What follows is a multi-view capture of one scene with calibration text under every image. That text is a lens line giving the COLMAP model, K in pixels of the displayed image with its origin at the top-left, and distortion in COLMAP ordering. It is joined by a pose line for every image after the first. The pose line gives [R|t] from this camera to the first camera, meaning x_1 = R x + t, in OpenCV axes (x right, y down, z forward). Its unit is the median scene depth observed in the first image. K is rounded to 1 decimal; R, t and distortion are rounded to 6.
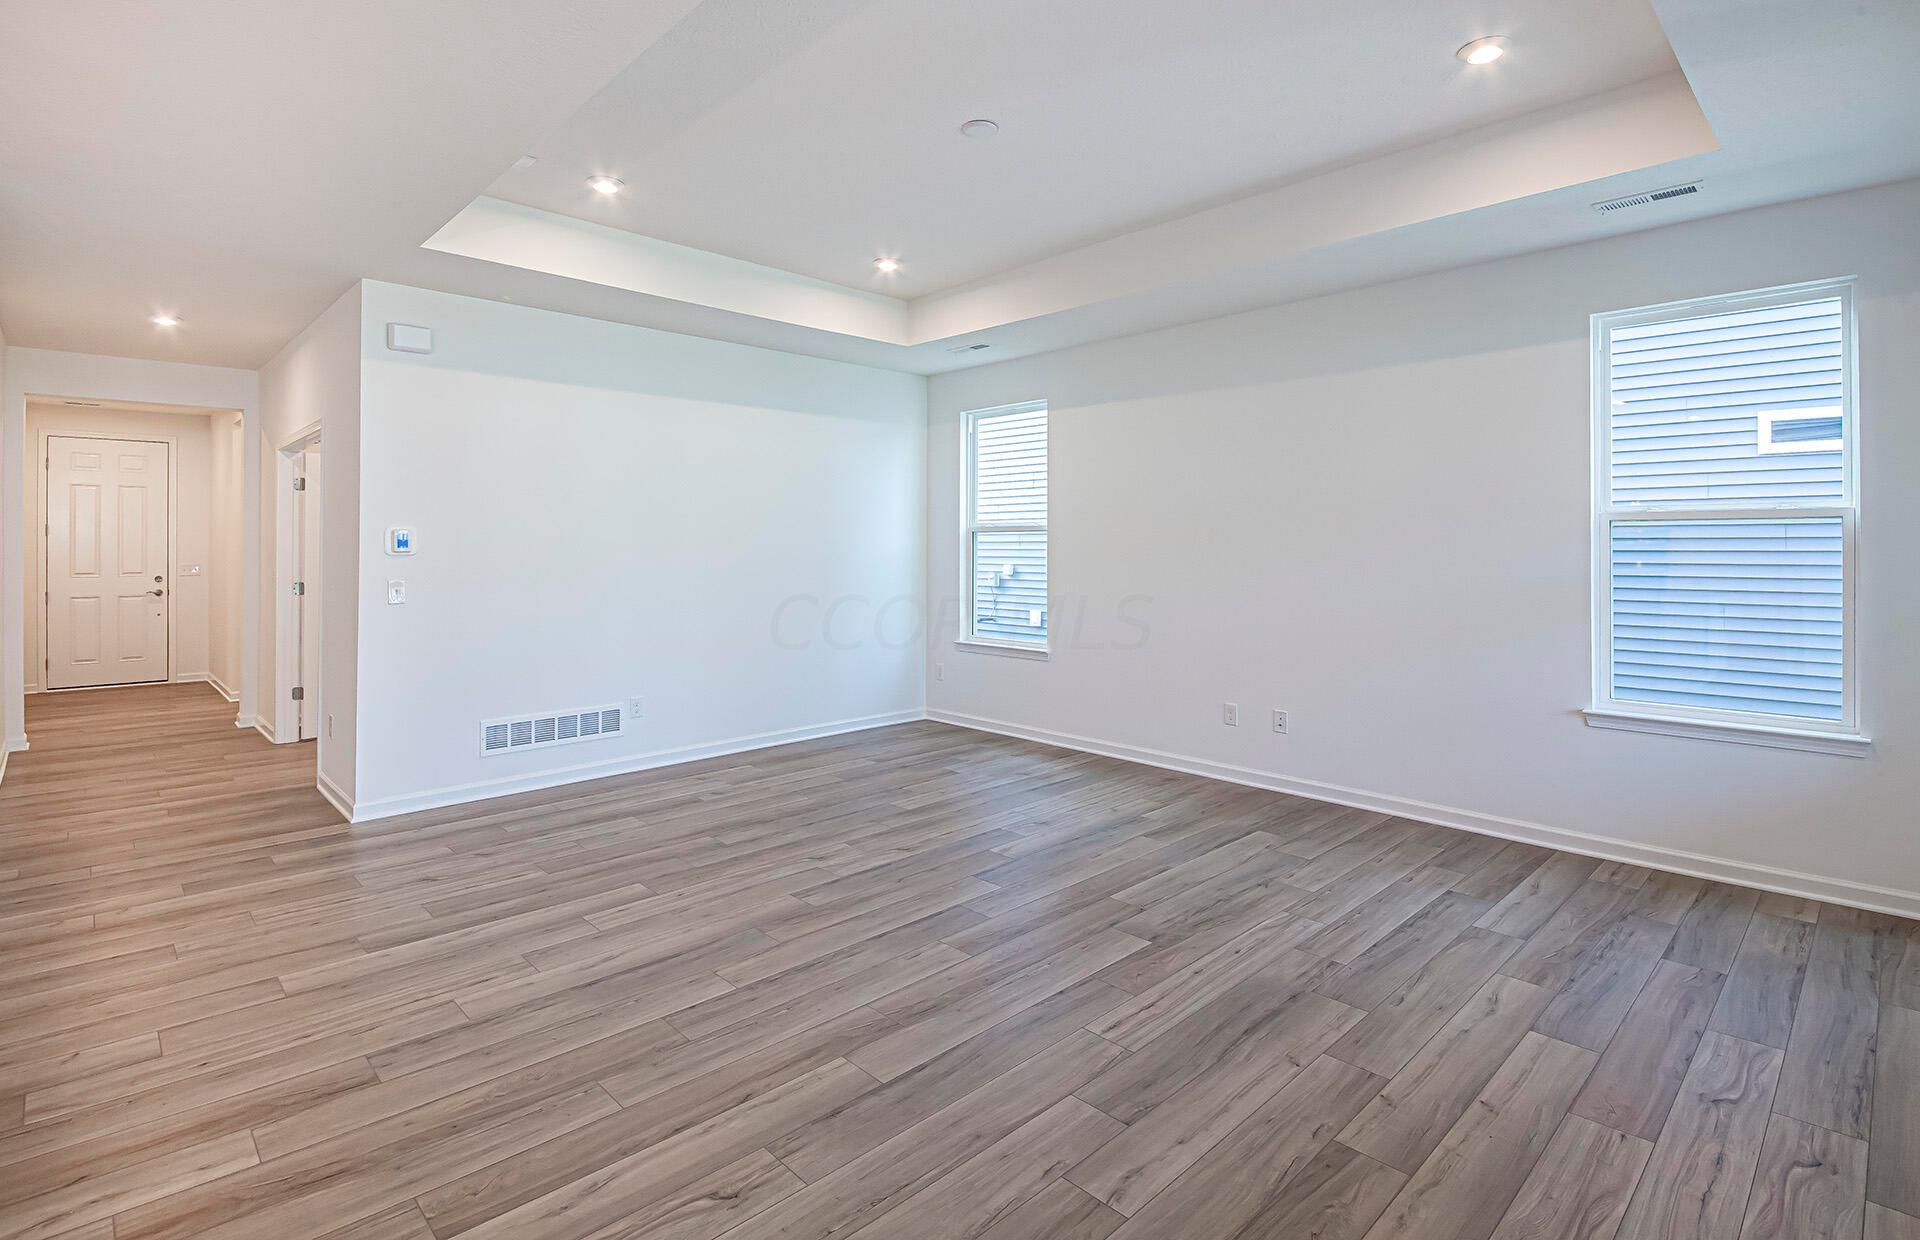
lens RADIAL K [[913.3, 0, 956.4], [0, 913.3, 544.0], [0, 0, 1]] dist [0.008345, -0.001049]
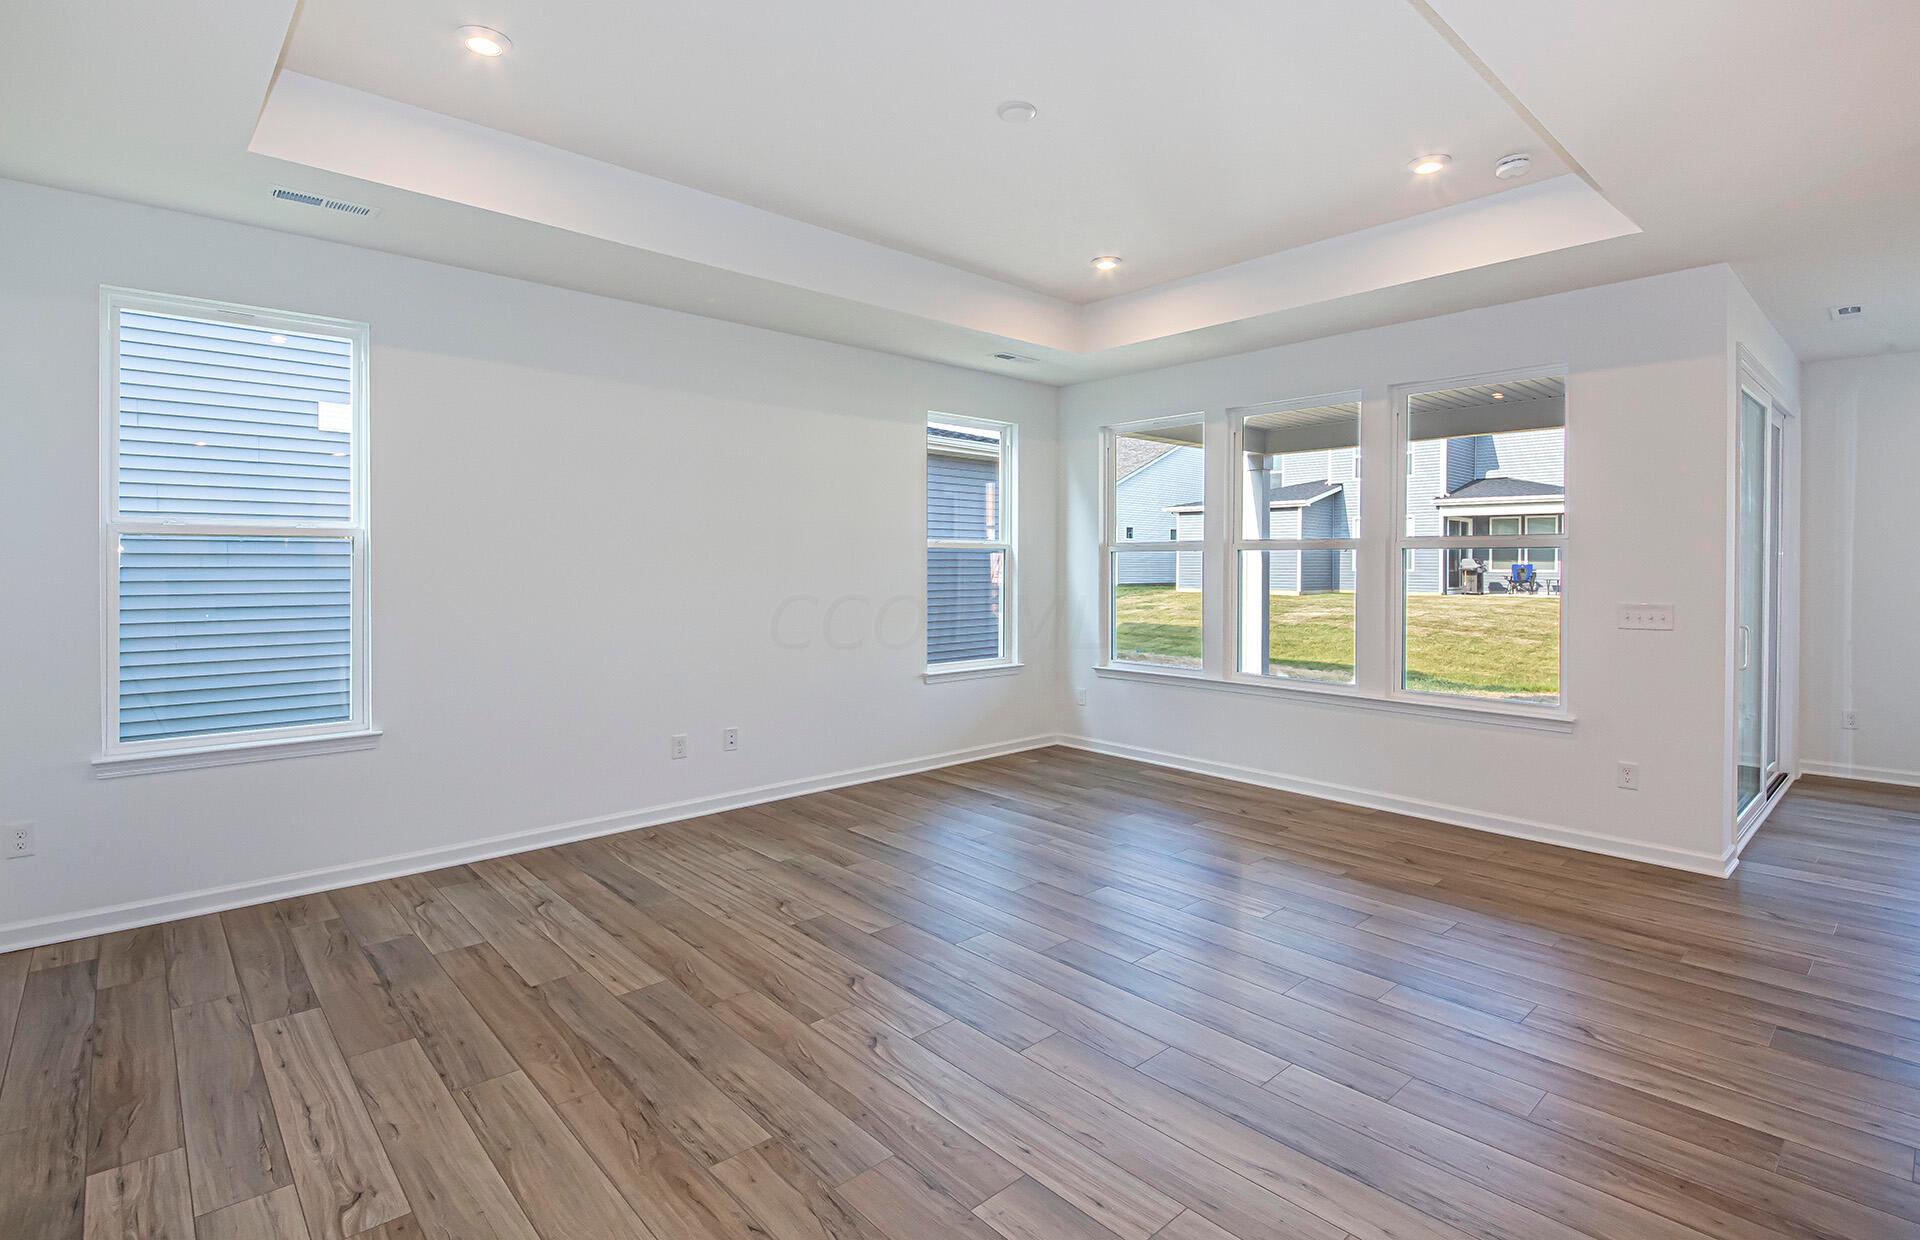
lens RADIAL K [[912.4, 0, 944.4], [0, 912.4, 609.6], [0, 0, 1]] dist [0.003735, -0.001102]
pose [[0.028892, -0.051602, 0.998250, -0.935759], [-0.005002, 0.998647, 0.051768, -0.001562], [-0.999570, -0.006489, 0.028595, 1.100304]]
